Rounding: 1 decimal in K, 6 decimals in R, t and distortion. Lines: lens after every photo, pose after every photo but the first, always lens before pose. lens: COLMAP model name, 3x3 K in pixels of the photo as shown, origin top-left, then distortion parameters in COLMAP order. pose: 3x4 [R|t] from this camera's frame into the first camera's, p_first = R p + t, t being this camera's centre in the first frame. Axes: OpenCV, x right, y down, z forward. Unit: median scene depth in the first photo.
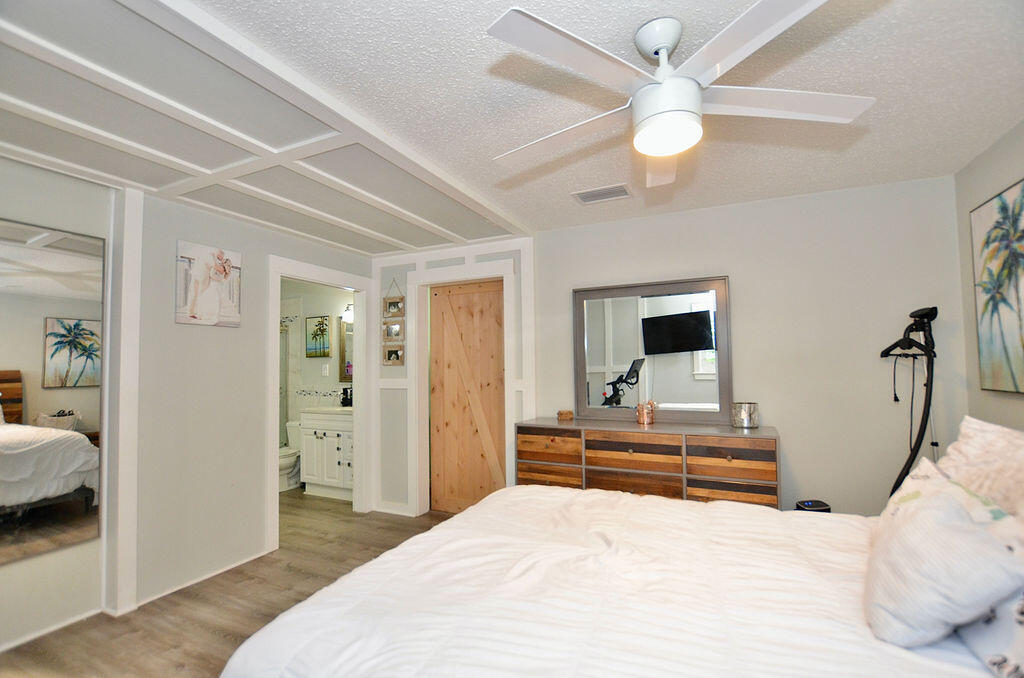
lens RADIAL K [[460.1, 0, 511.9], [0, 460.1, 345.0], [0, 0, 1]] dist [-0.039282, 0.006268]
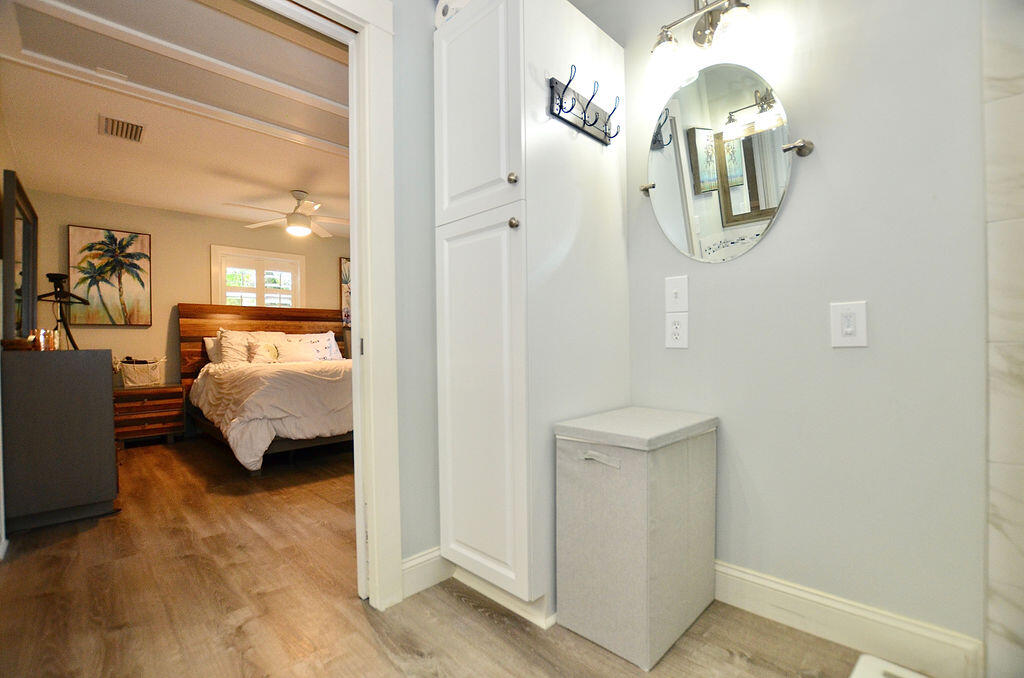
lens RADIAL K [[446.4, 0, 512.0], [0, 446.4, 339.0], [0, 0, 1]] dist [-0.037568, -0.000030]
pose [[-0.942564, 0.030140, 0.332662, -0.945882], [0.010916, 0.998168, -0.059505, 0.219563], [-0.333846, -0.052456, -0.941167, 1.579216]]
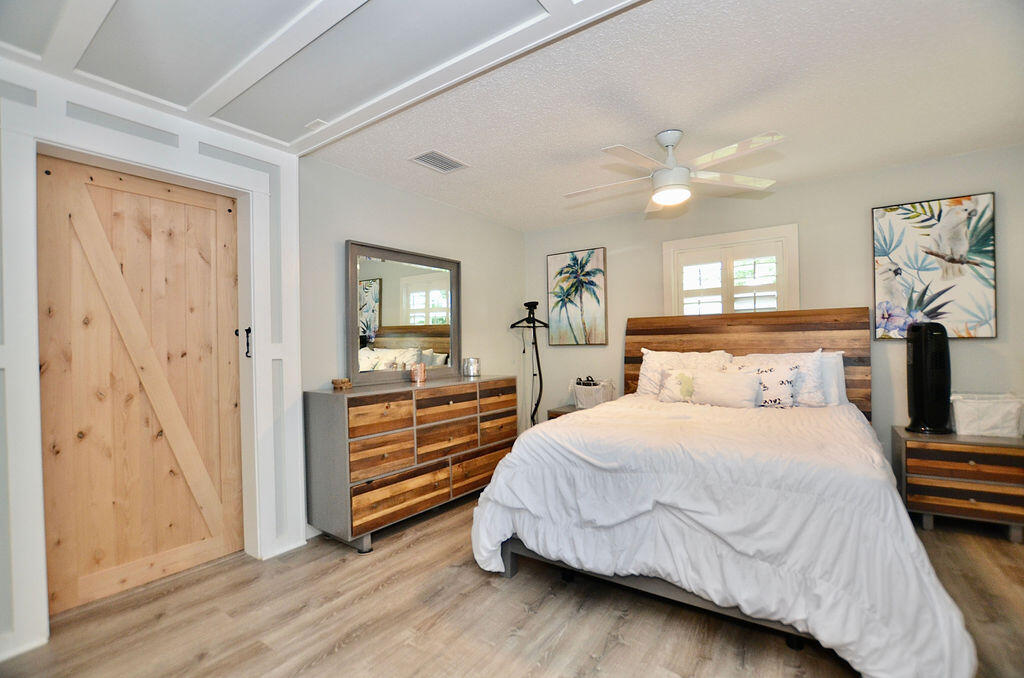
lens RADIAL K [[450.3, 0, 507.6], [0, 450.3, 344.3], [0, 0, 1]] dist [-0.037658, 0.005628]
pose [[0.176792, 0.006170, 0.984229, -0.760362], [-0.030931, 0.999521, -0.000710, 0.080921], [-0.983762, -0.030317, 0.176898, 0.638924]]
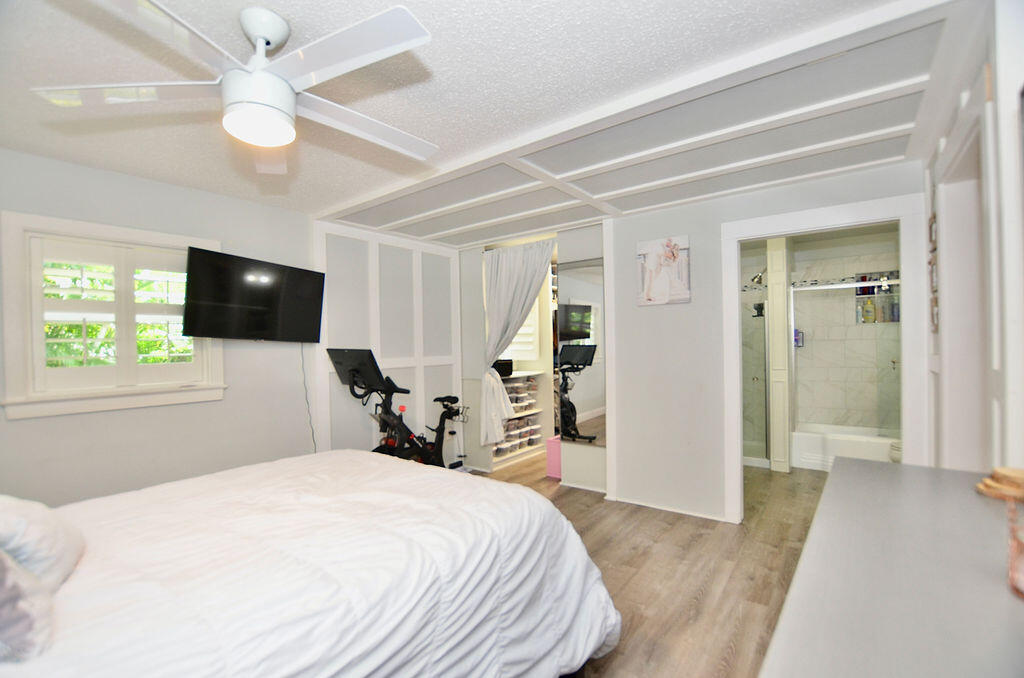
lens RADIAL K [[450.3, 0, 507.6], [0, 450.3, 344.3], [0, 0, 1]] dist [-0.037658, 0.005628]
pose [[-0.220654, 0.020742, -0.975132, 0.575497], [0.069220, 0.997586, 0.005557, 0.026462], [0.972893, -0.066272, -0.221557, 0.836838]]
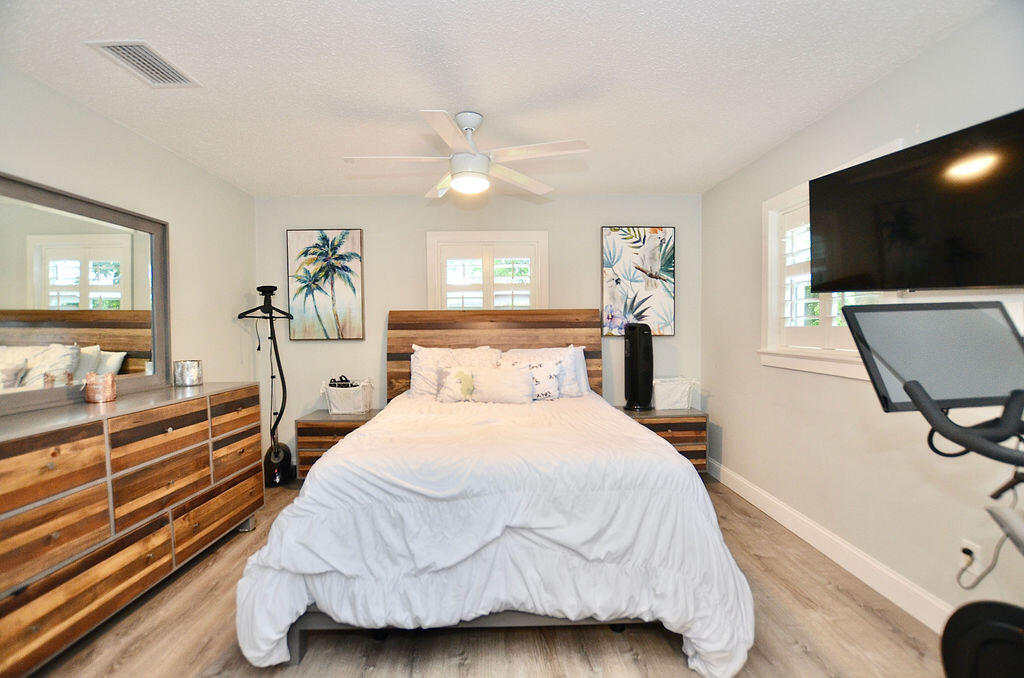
lens RADIAL K [[450.3, 0, 507.6], [0, 450.3, 344.3], [0, 0, 1]] dist [-0.037658, 0.005628]
pose [[-0.441887, -0.018068, 0.896889, -0.611864], [-0.028788, 0.999568, 0.005953, 0.064905], [-0.896609, -0.023189, -0.442216, 0.781314]]
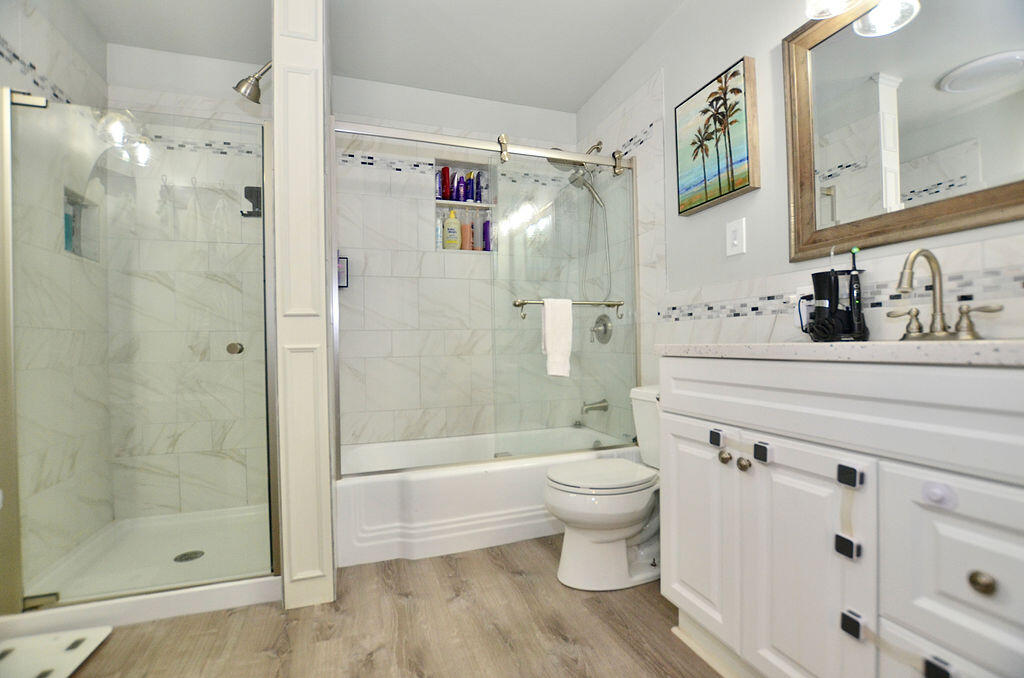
lens RADIAL K [[453.8, 0, 510.4], [0, 453.8, 345.4], [0, 0, 1]] dist [-0.035481, 0.005967]
pose [[0.705258, 0.011200, -0.708862, -0.530552], [0.036277, 0.997995, 0.051861, 0.197684], [0.708022, -0.062290, 0.703438, 1.184408]]
